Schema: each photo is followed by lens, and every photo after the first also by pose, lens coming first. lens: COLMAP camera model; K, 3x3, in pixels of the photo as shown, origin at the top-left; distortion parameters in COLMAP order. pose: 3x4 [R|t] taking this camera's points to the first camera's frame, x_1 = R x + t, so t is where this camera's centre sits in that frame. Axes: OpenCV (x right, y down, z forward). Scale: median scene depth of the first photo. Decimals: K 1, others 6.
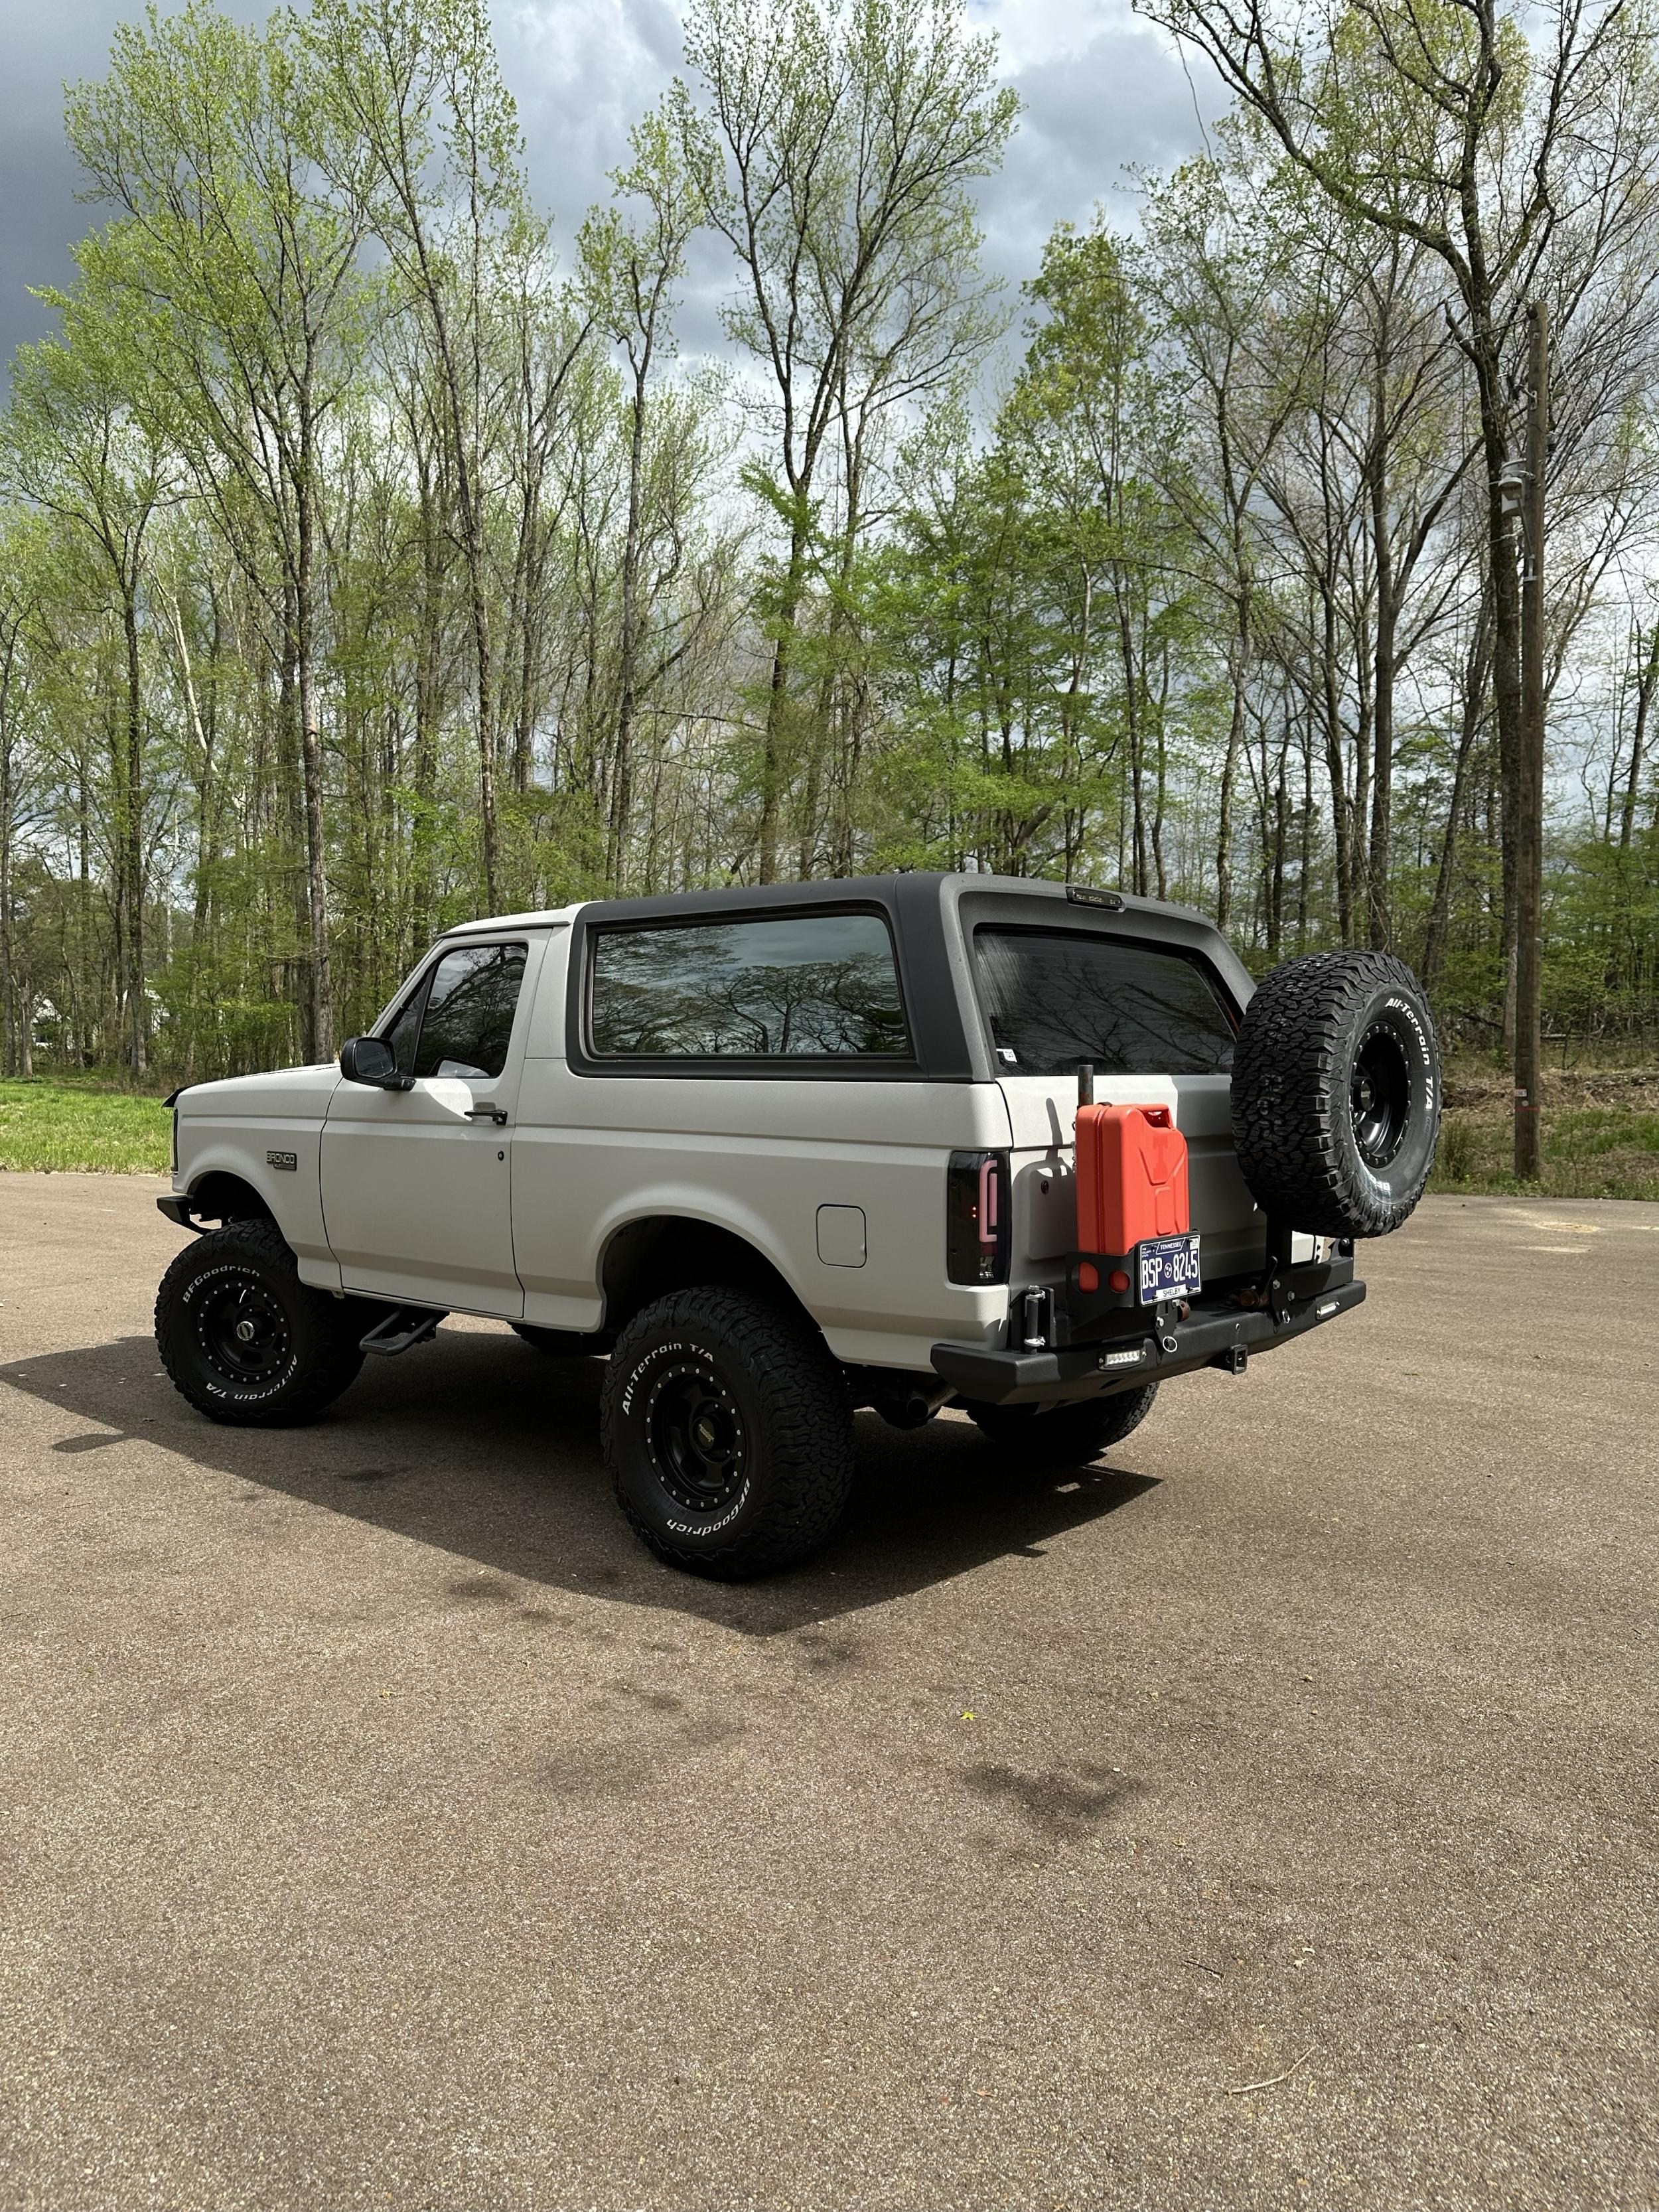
lens RADIAL K [[1555.6, 0, 832.3], [0, 1555.6, 1113.5], [0, 0, 1]] dist [0.002940, -0.009076]
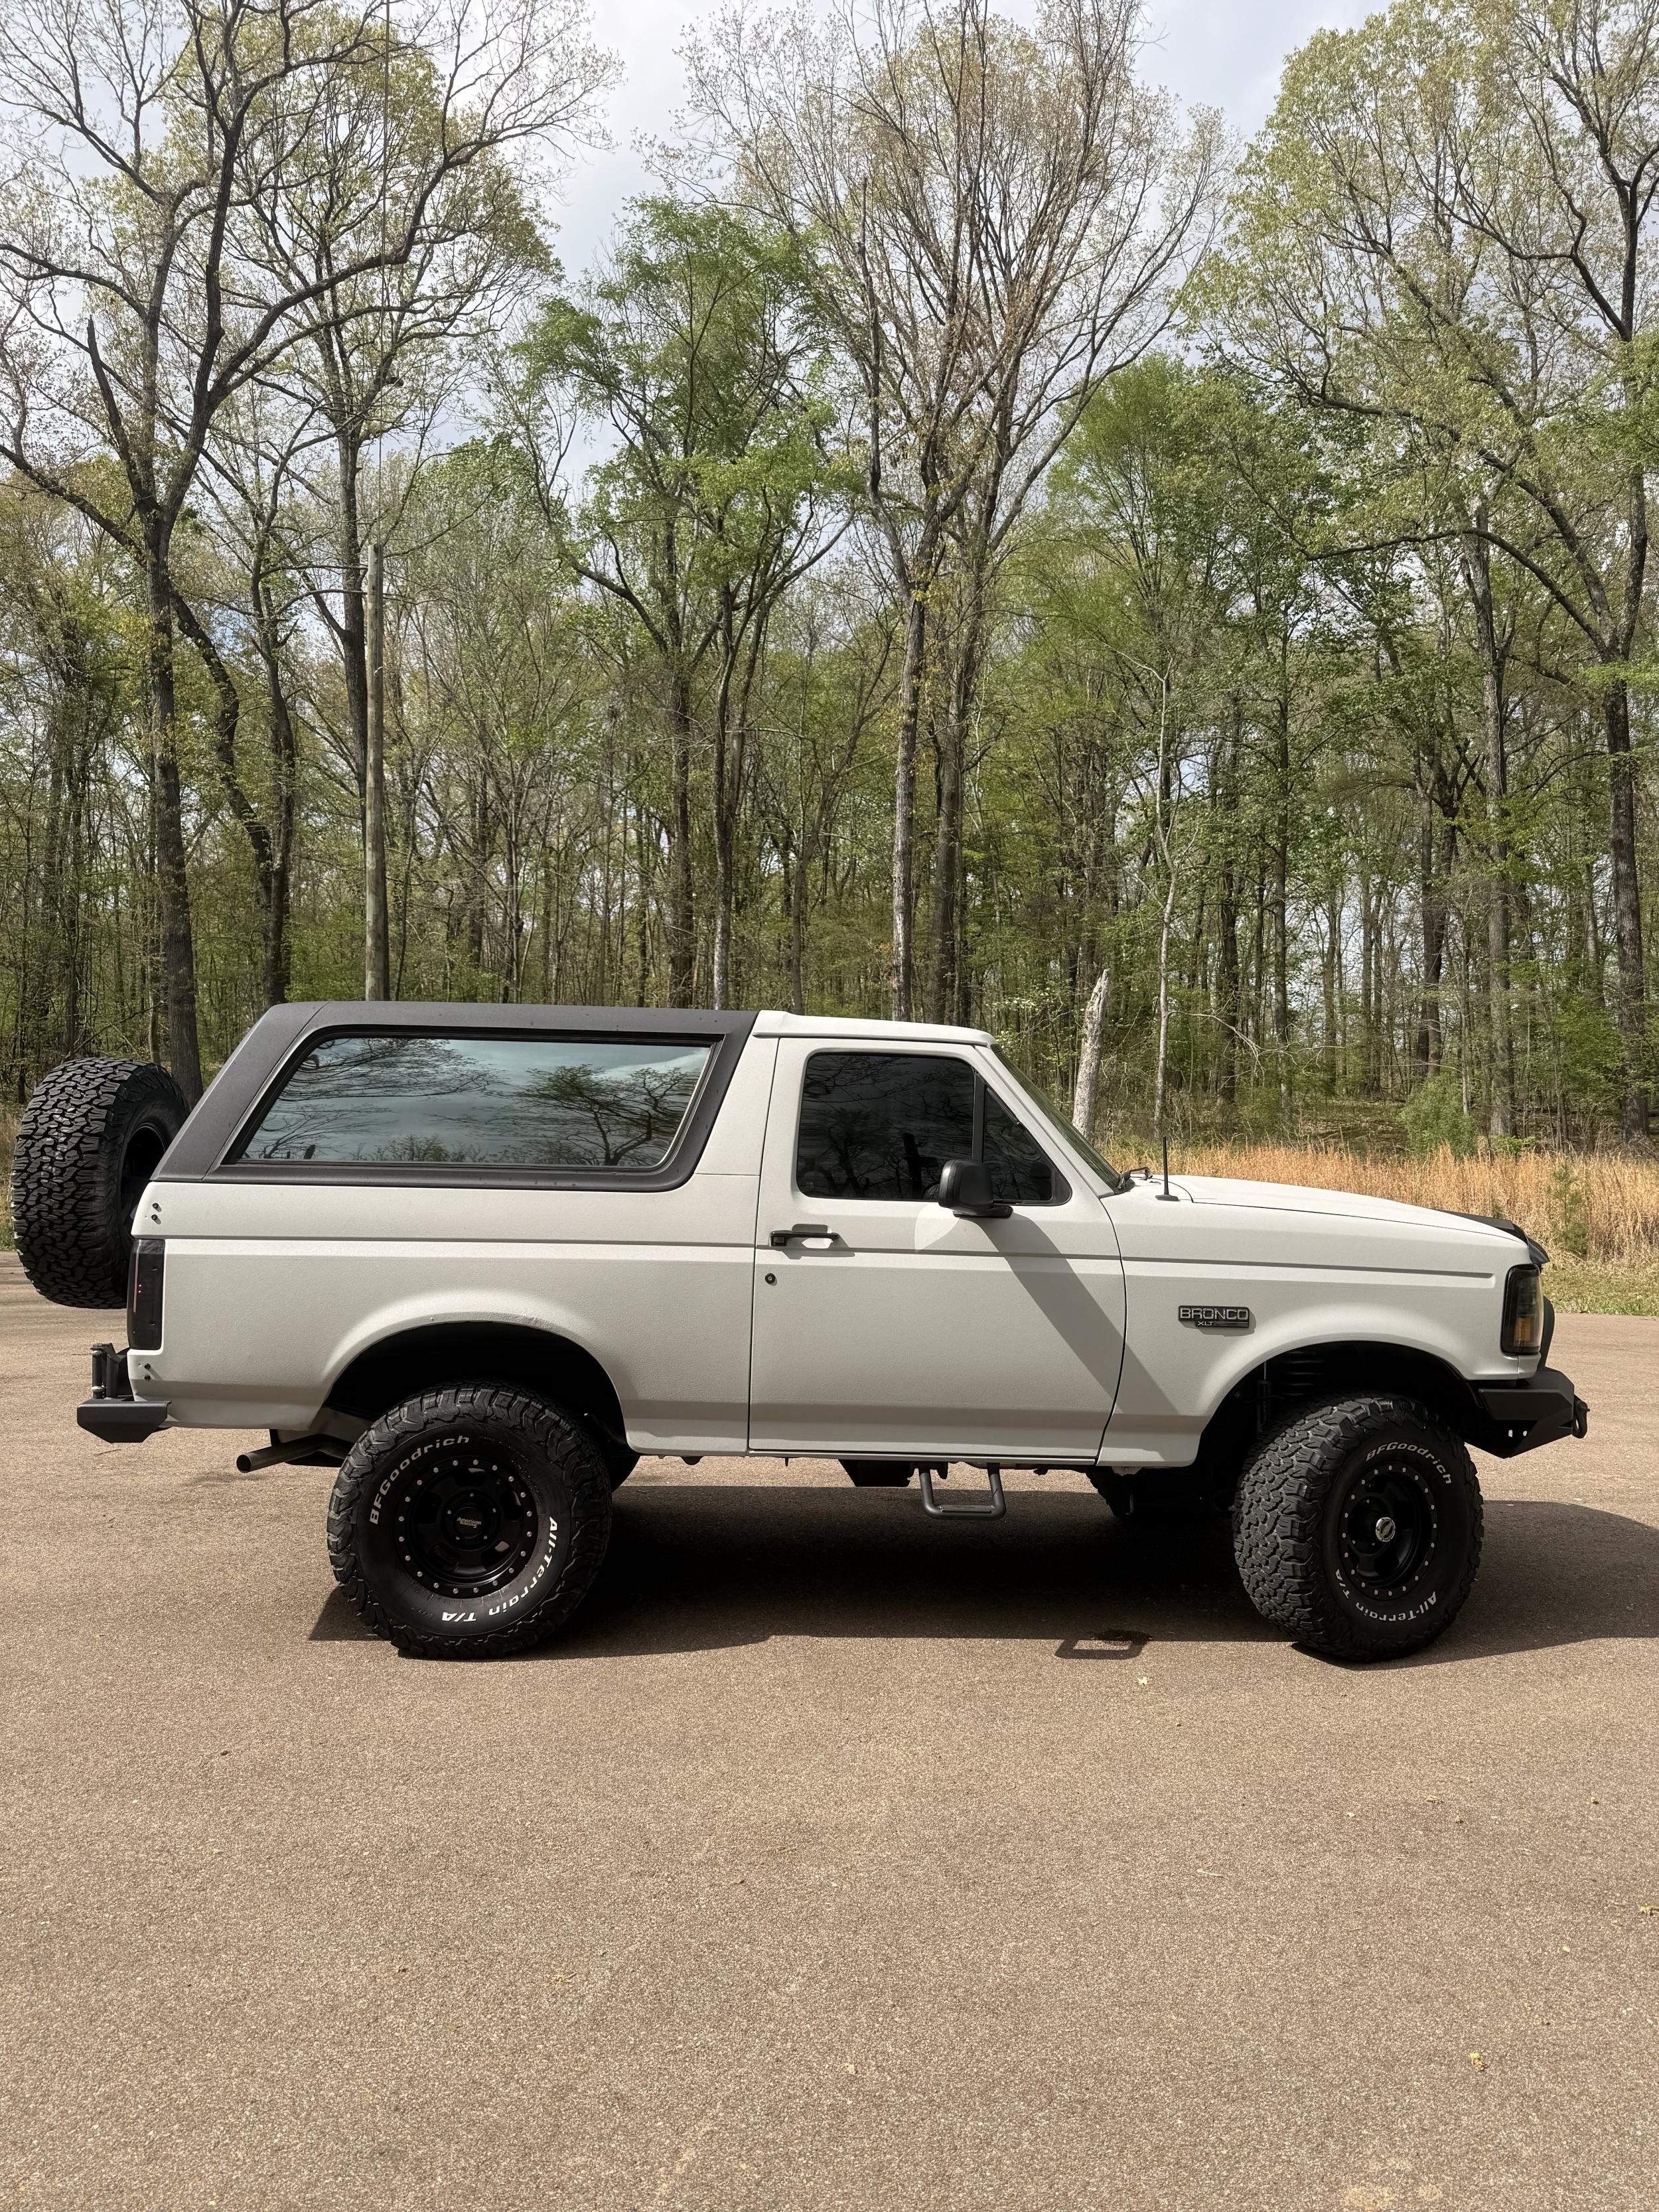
lens RADIAL K [[1546.7, 0, 829.5], [0, 1546.7, 1106.0], [0, 0, 1]] dist [0.156136, -0.318698]
pose [[-0.727437, -0.033697, -0.685347, 0.672805], [-0.052794, 0.998581, 0.006939, -0.095800], [0.684141, 0.041230, -0.728184, 2.008985]]
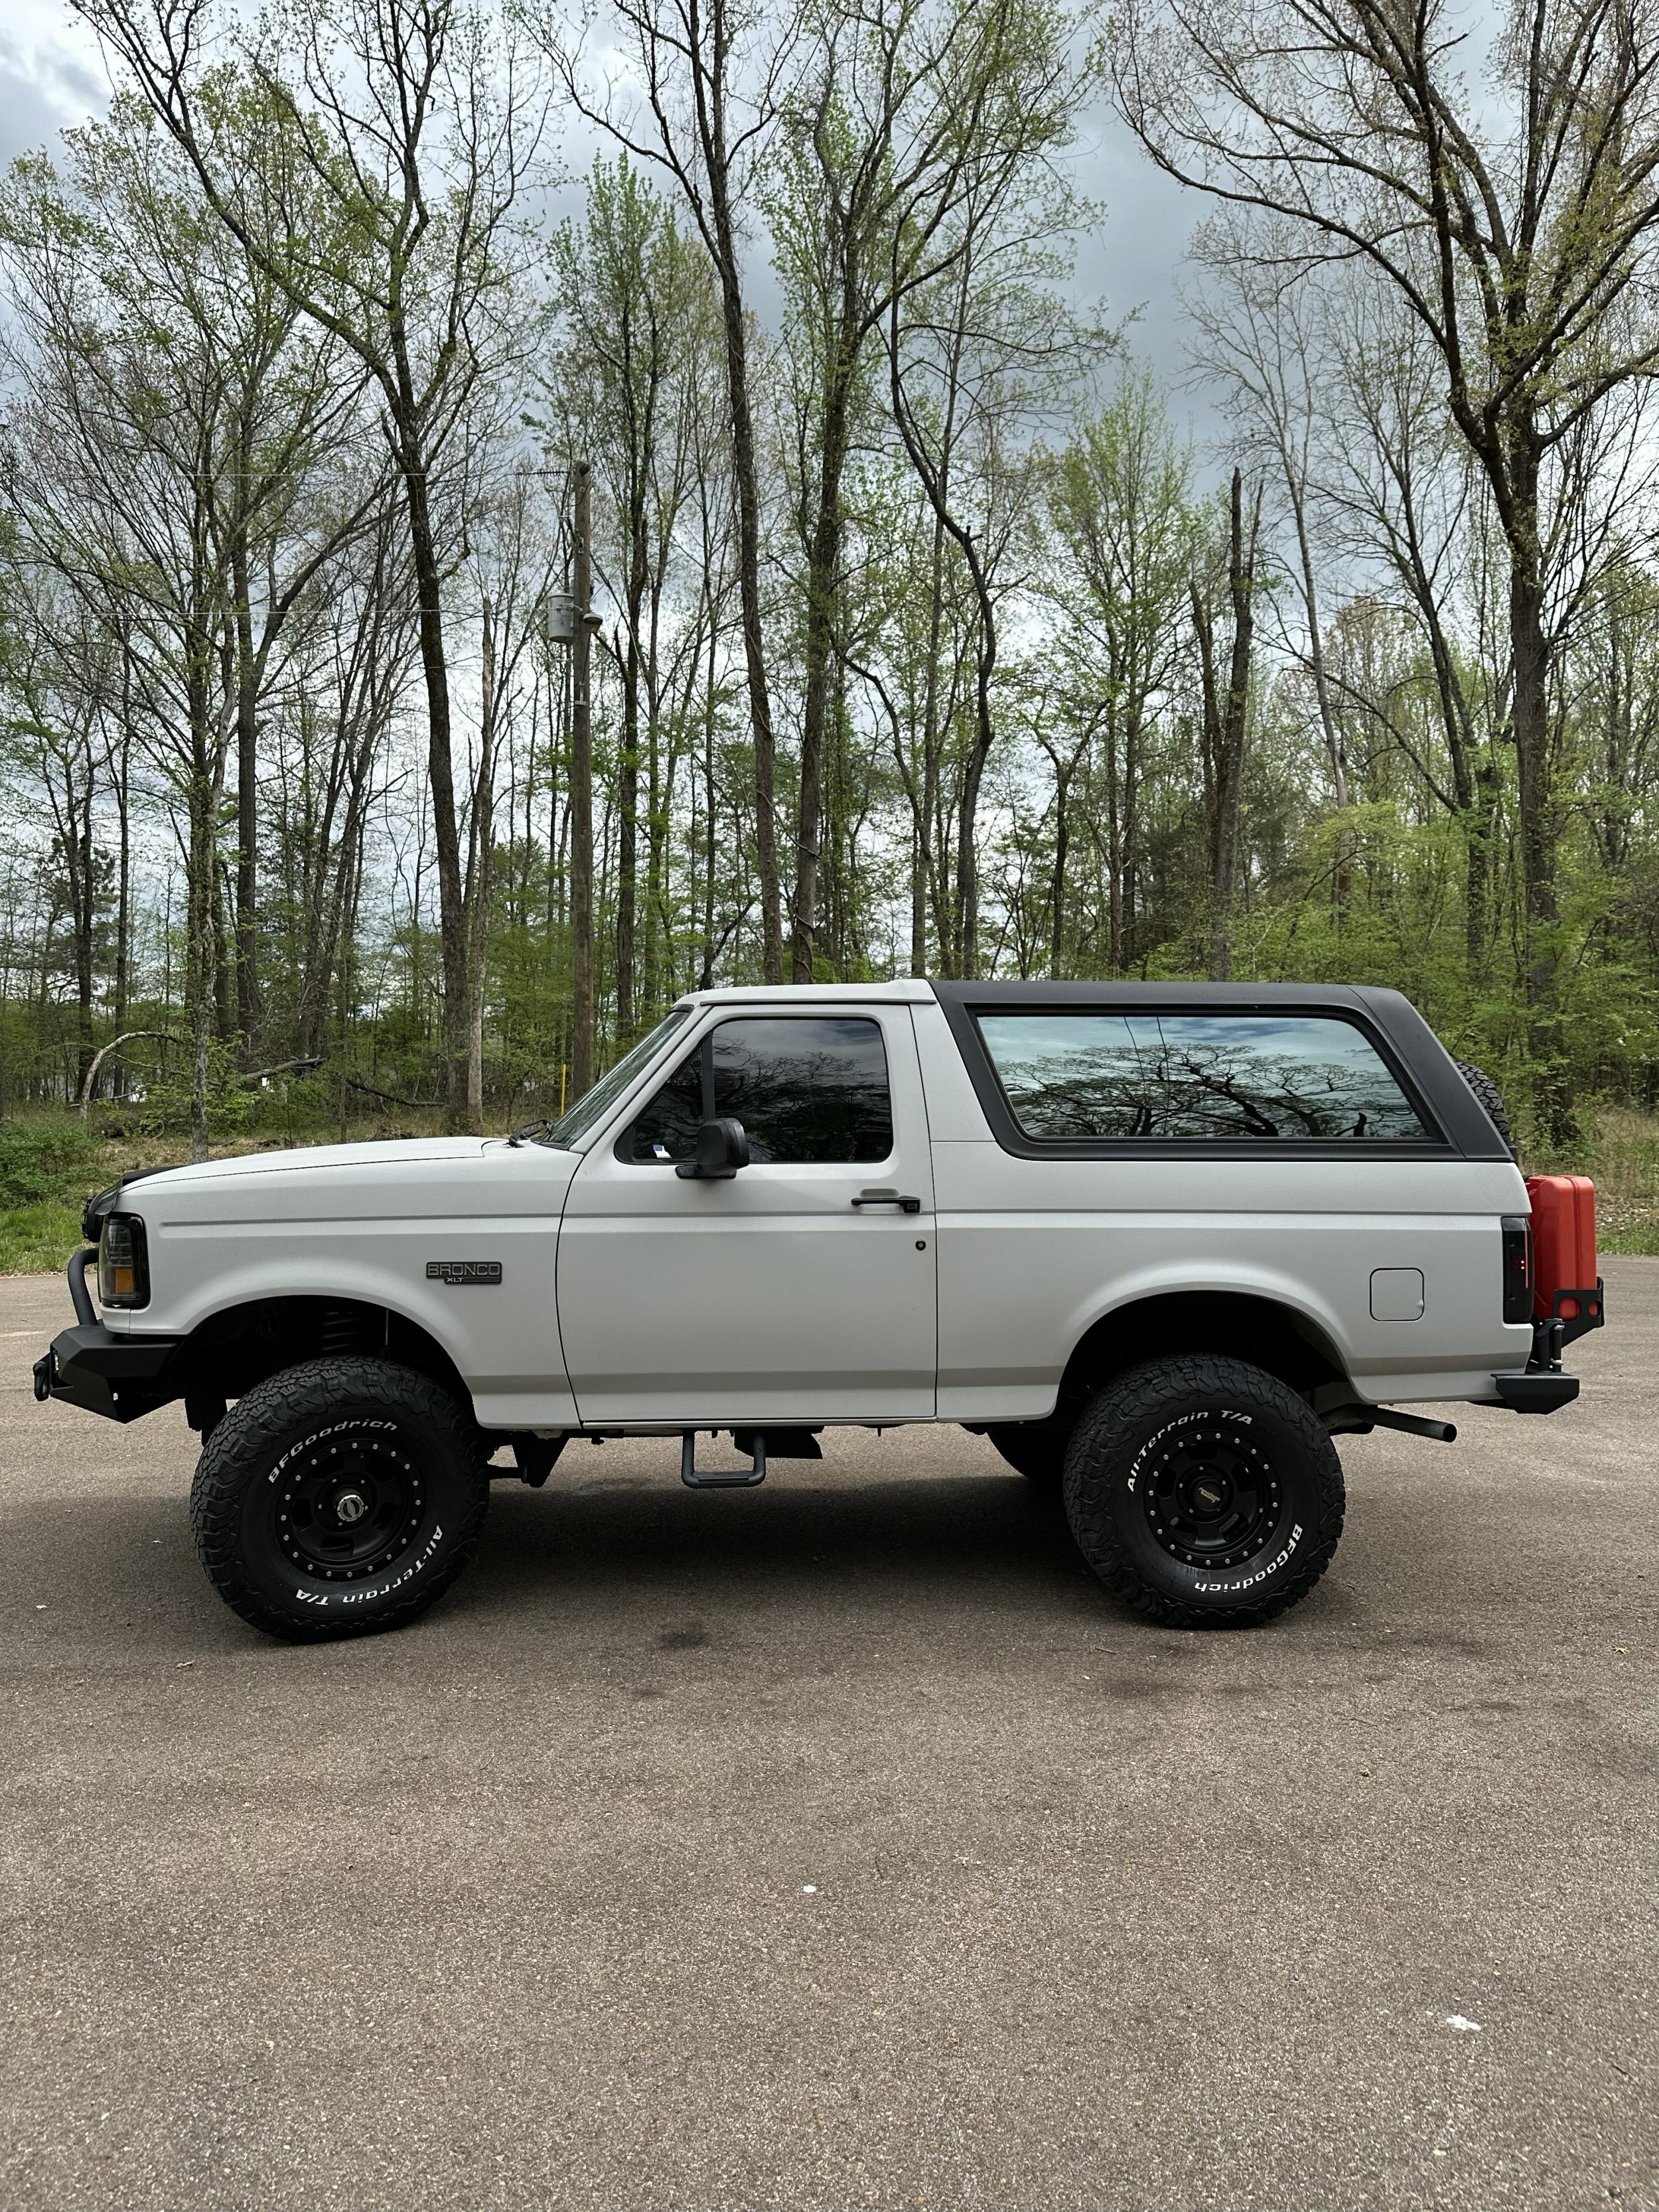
lens RADIAL K [[1565.8, 0, 832.3], [0, 1565.8, 1087.3], [0, 0, 1]] dist [0.011247, -0.029875]
pose [[0.704285, 0.018700, 0.709671, -0.921466], [0.022001, 0.998598, -0.048147, -0.023743], [-0.709576, 0.049522, 0.702886, 0.368707]]
